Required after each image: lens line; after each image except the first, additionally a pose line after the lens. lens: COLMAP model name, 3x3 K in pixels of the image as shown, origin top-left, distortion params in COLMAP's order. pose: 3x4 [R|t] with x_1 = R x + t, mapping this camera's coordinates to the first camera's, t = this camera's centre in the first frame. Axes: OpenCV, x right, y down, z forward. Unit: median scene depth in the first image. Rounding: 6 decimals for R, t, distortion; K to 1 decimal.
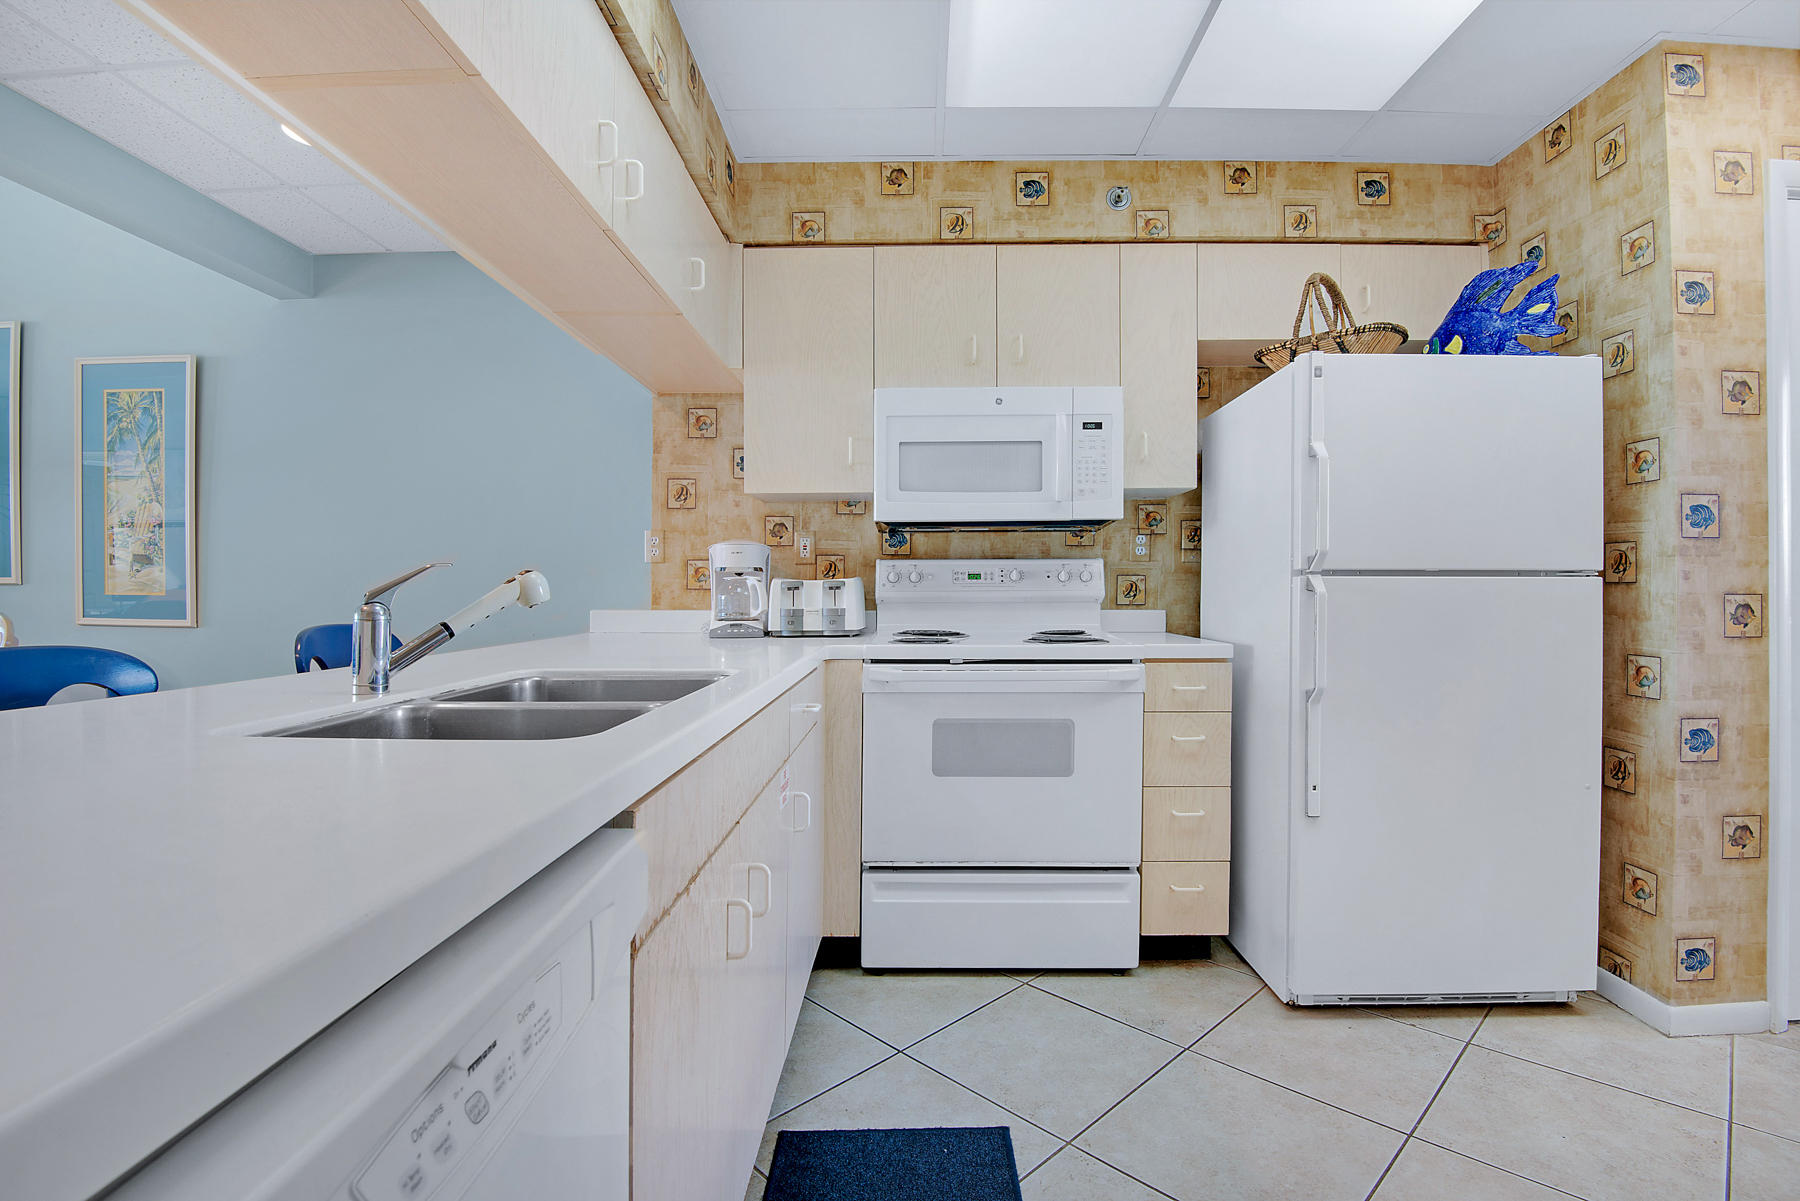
lens RADIAL K [[858.1, 0, 906.6], [0, 858.1, 592.1], [0, 0, 1]] dist [-0.001714, -0.026519]
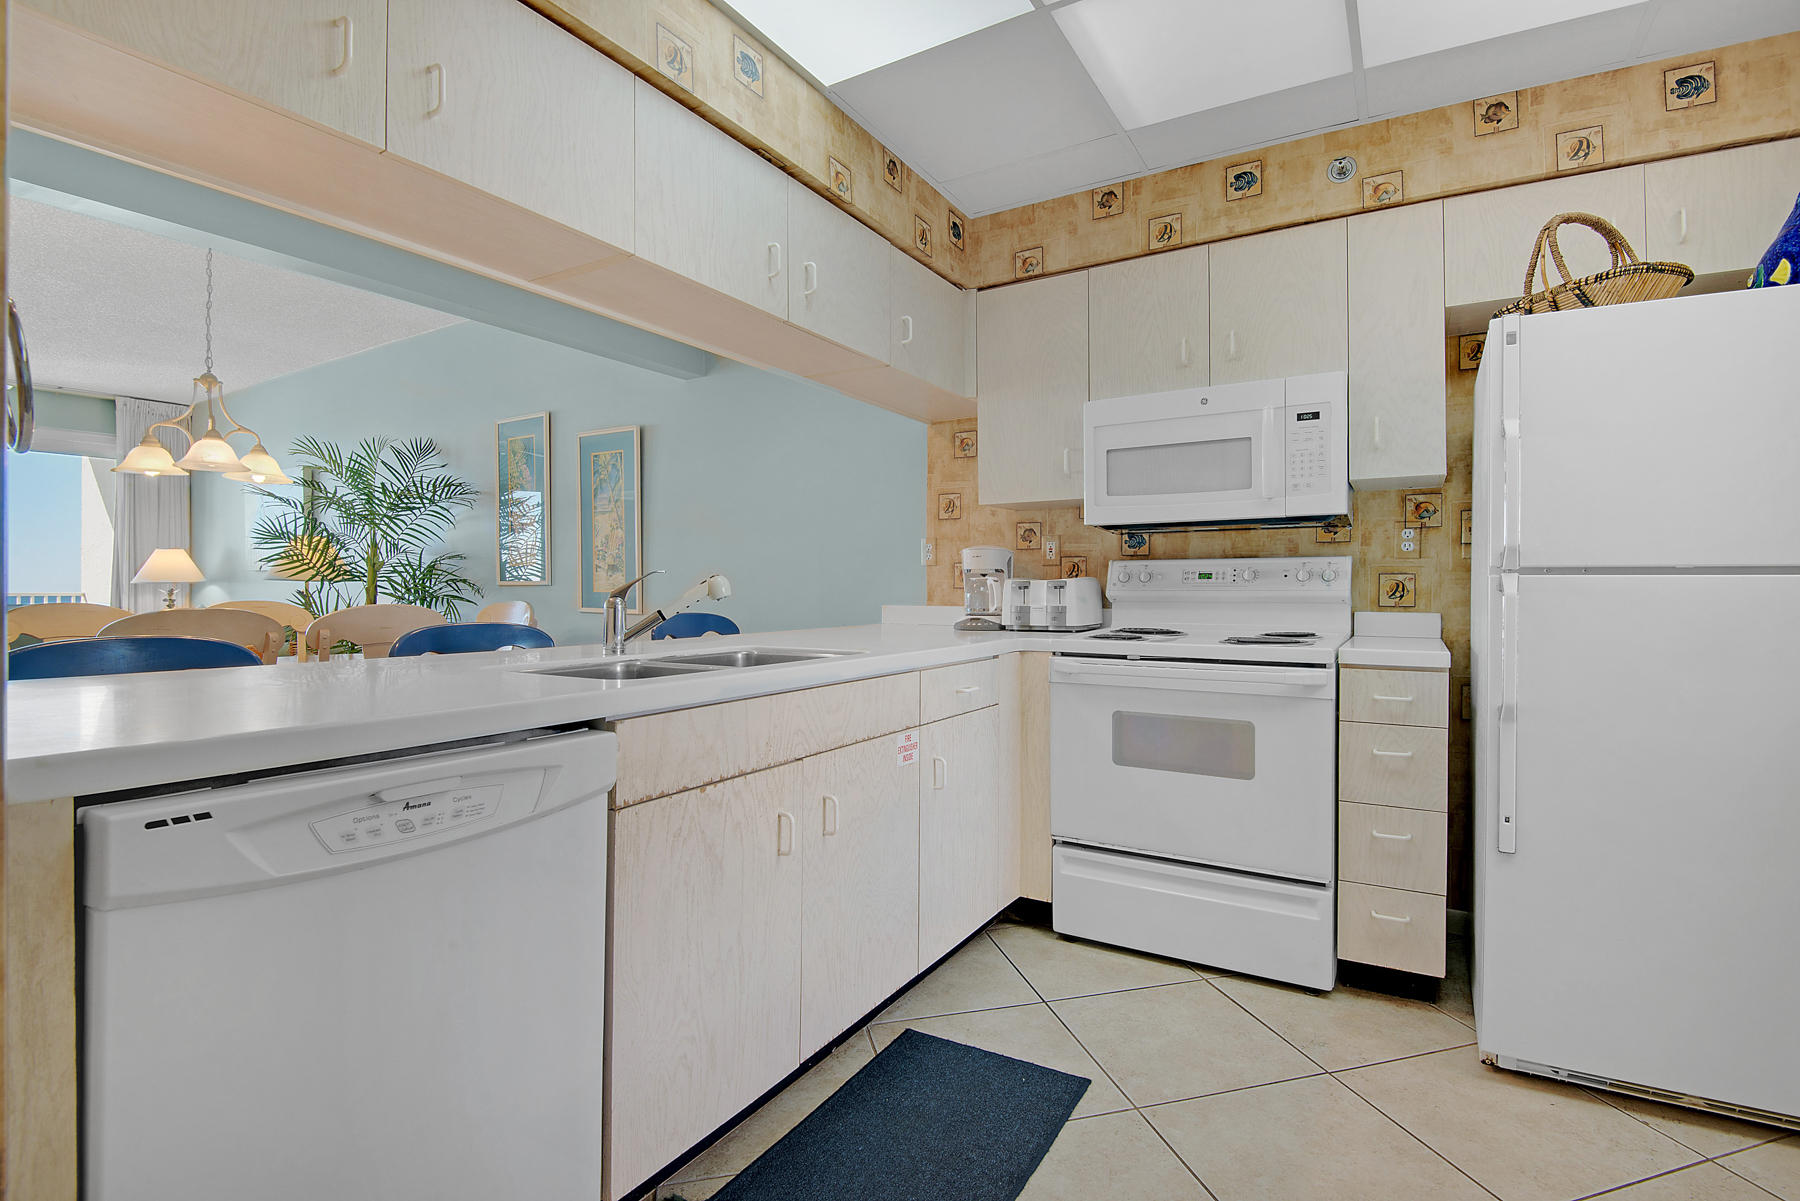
lens RADIAL K [[836.3, 0, 882.8], [0, 836.3, 596.6], [0, 0, 1]] dist [-0.003850, -0.018335]
pose [[0.862158, 0.006959, -0.506592, 0.272957], [-0.003193, 0.999960, 0.008303, -0.001303], [0.506629, -0.005541, 0.862146, -0.033196]]
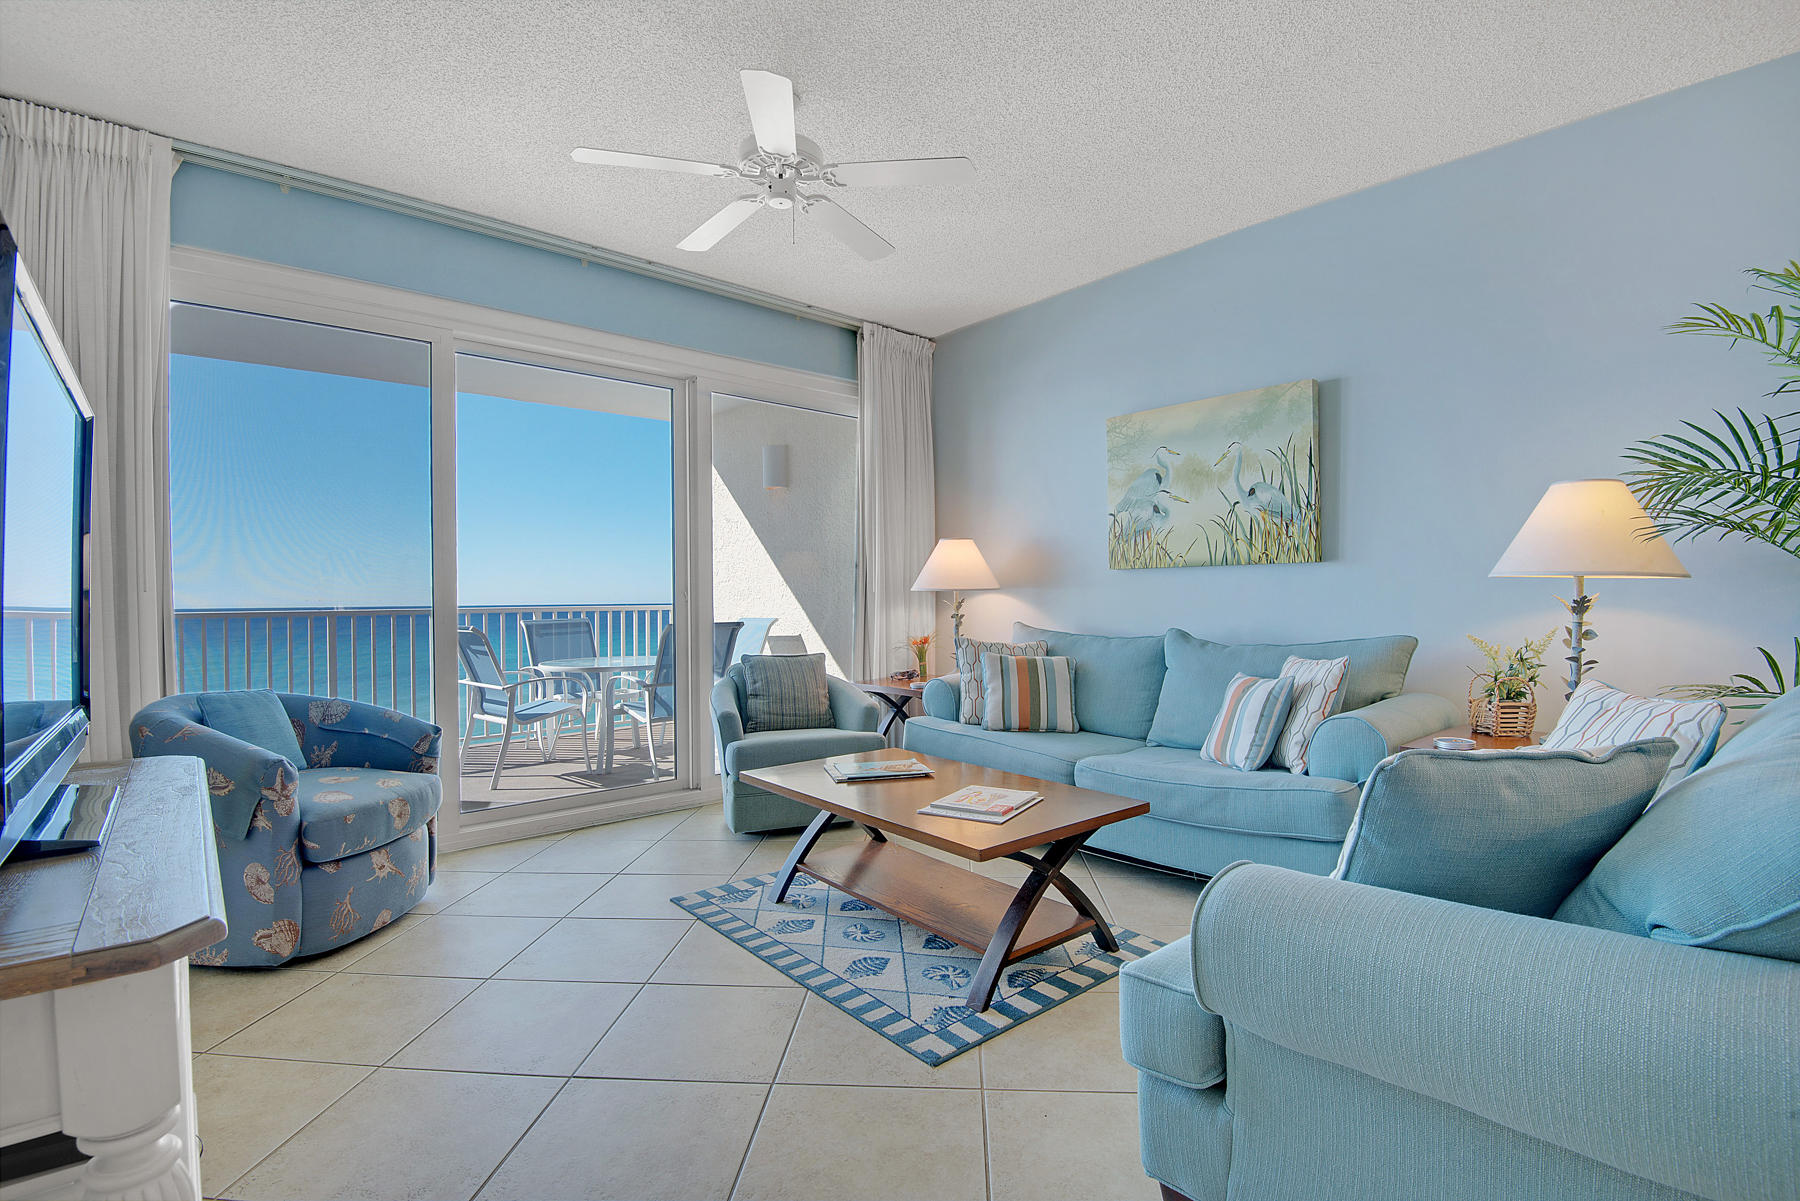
lens RADIAL K [[836.3, 0, 882.8], [0, 836.3, 596.6], [0, 0, 1]] dist [-0.003850, -0.018335]
pose [[0.672403, -0.007530, -0.740147, -1.941405], [0.003827, 0.999970, -0.006697, 0.005776], [0.740175, 0.001671, 0.672412, -0.229311]]
